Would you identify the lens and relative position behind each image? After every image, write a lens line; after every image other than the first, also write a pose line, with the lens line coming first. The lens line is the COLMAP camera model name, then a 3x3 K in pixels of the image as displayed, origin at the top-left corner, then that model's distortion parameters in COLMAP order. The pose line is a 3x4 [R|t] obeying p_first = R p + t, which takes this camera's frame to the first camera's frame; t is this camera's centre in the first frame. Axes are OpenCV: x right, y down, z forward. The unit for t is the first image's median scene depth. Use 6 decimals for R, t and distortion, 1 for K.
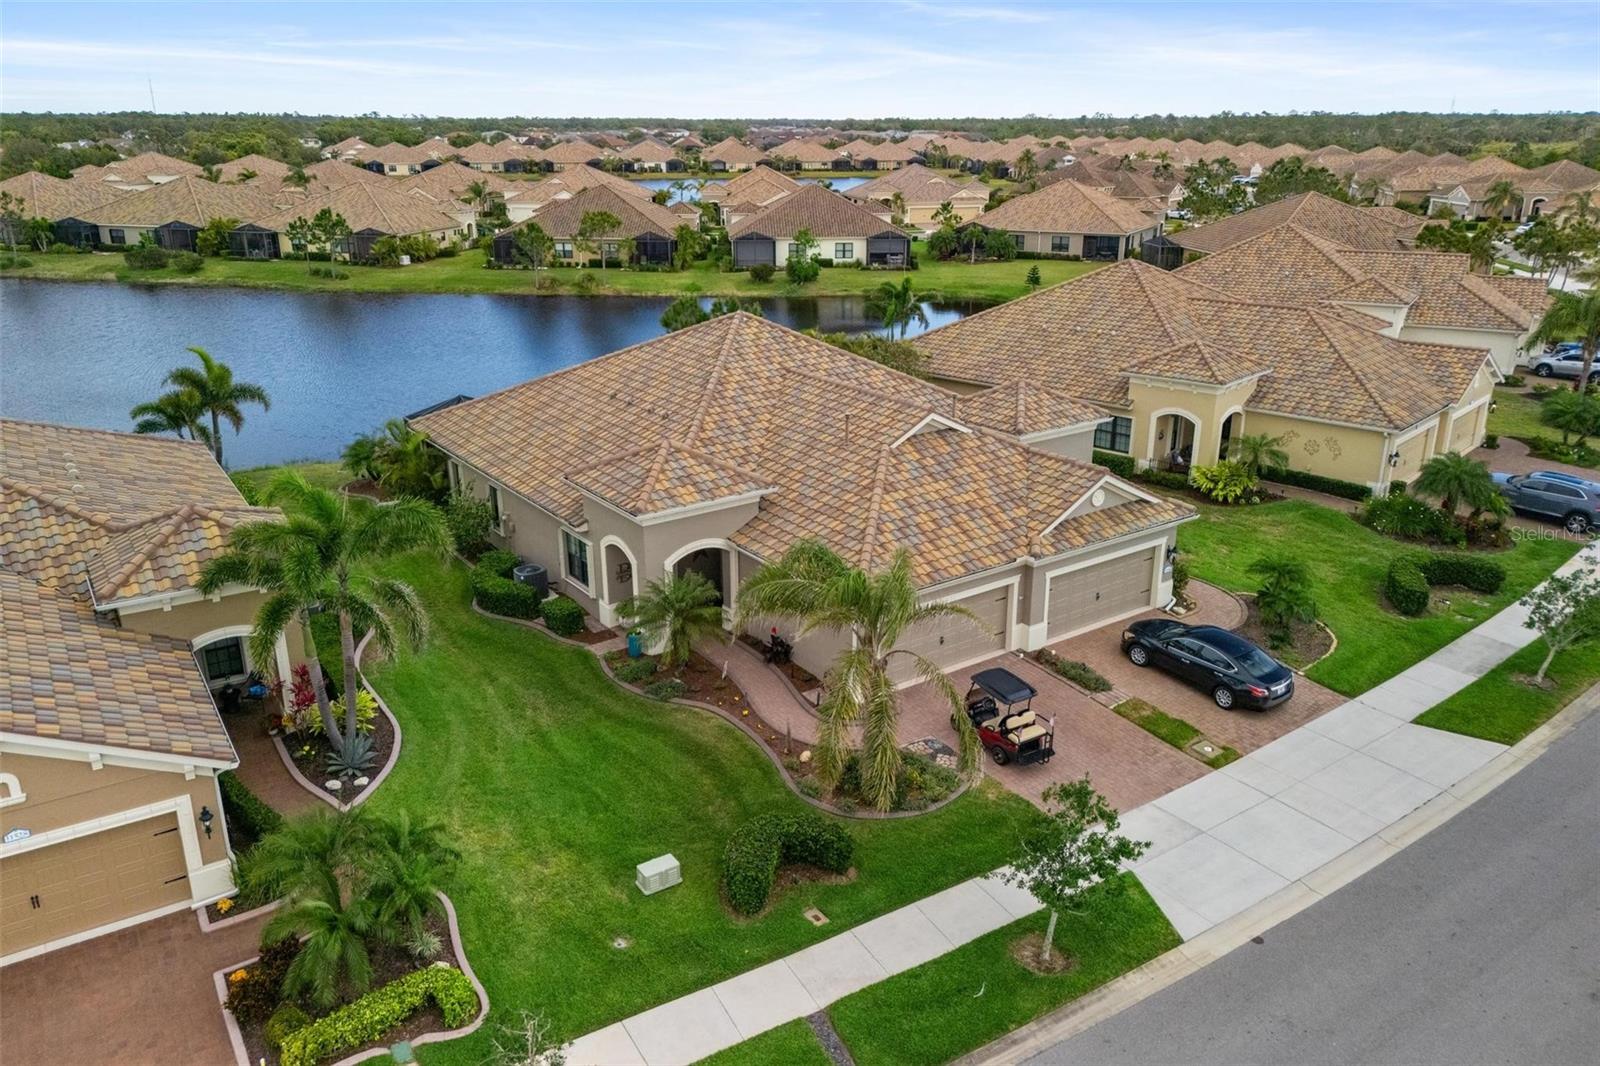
lens RADIAL K [[1164.2, 0, 809.6], [0, 1164.2, 534.3], [0, 0, 1]] dist [0.060568, -0.048564]
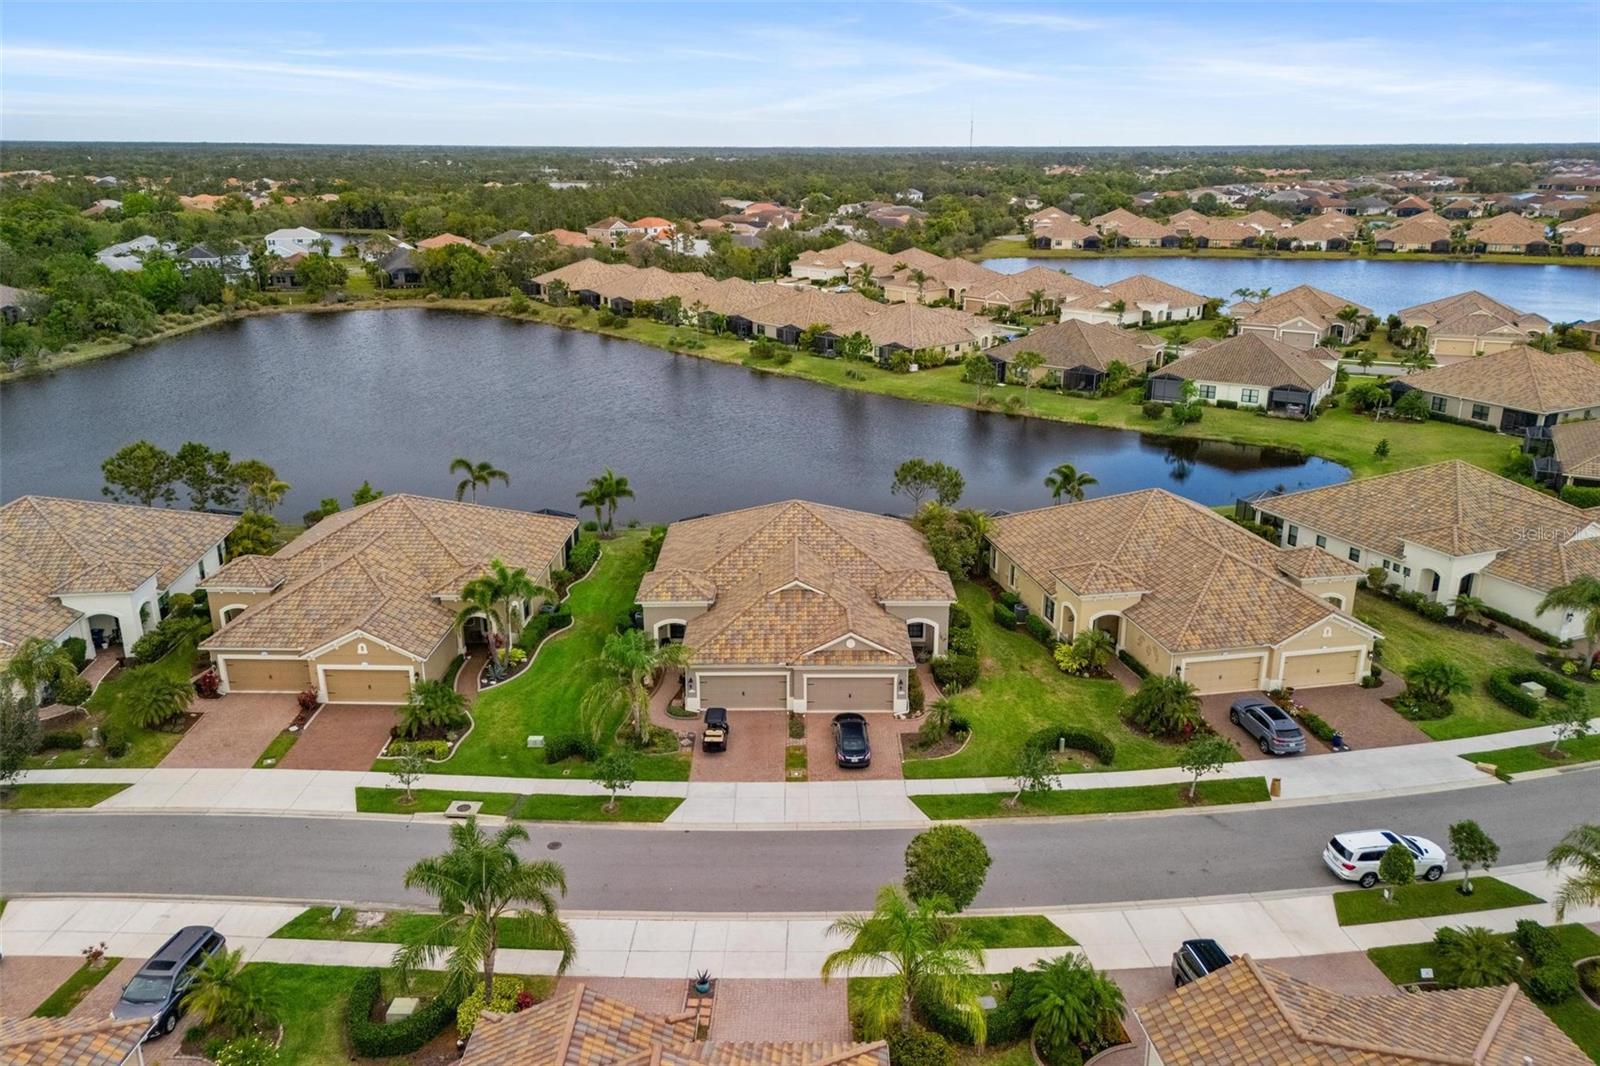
lens RADIAL K [[1164.2, 0, 804.4], [0, 1164.2, 532.4], [0, 0, 1]] dist [0.060568, -0.048564]
pose [[0.813962, 0.178239, -0.552898, 0.856825], [-0.191042, 0.980958, 0.034985, -0.185746], [0.548606, 0.077150, 0.832514, -0.439641]]
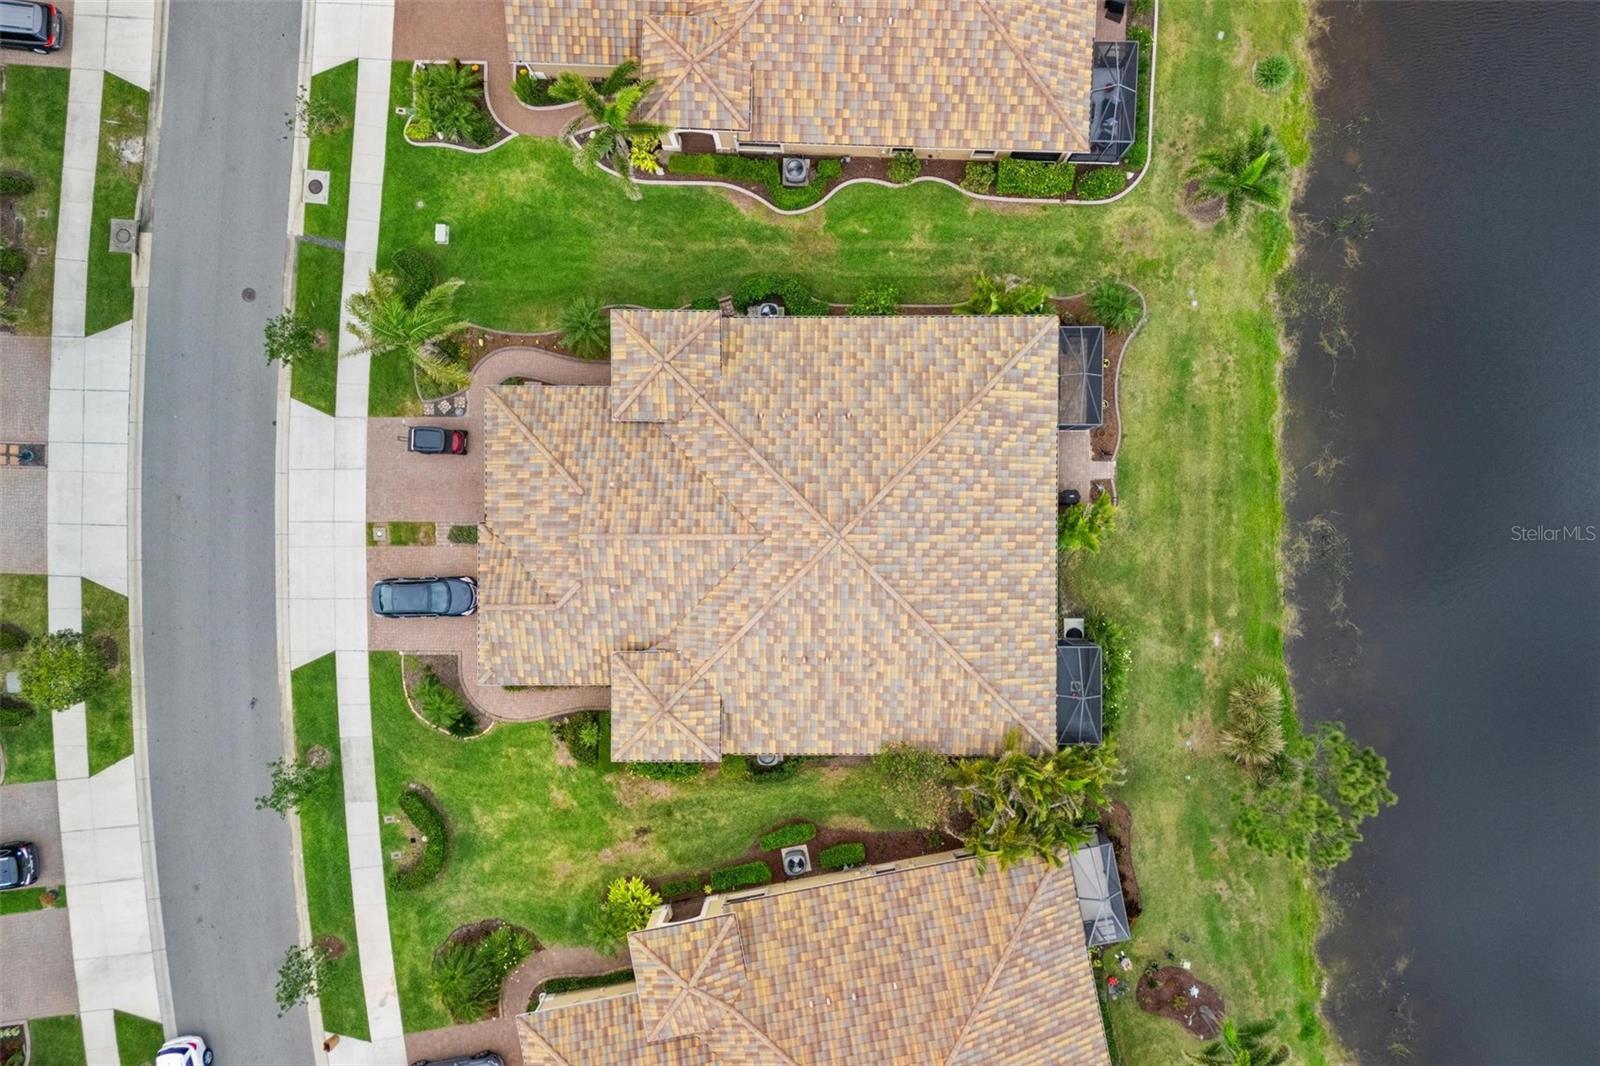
lens RADIAL K [[1164.2, 0, 802.2], [0, 1164.2, 537.4], [0, 0, 1]] dist [0.060568, -0.048564]
pose [[-0.587725, 0.809001, 0.009867, -0.042793], [-0.266536, -0.205119, 0.941746, -1.077201], [0.763897, 0.550857, 0.336181, 0.543234]]
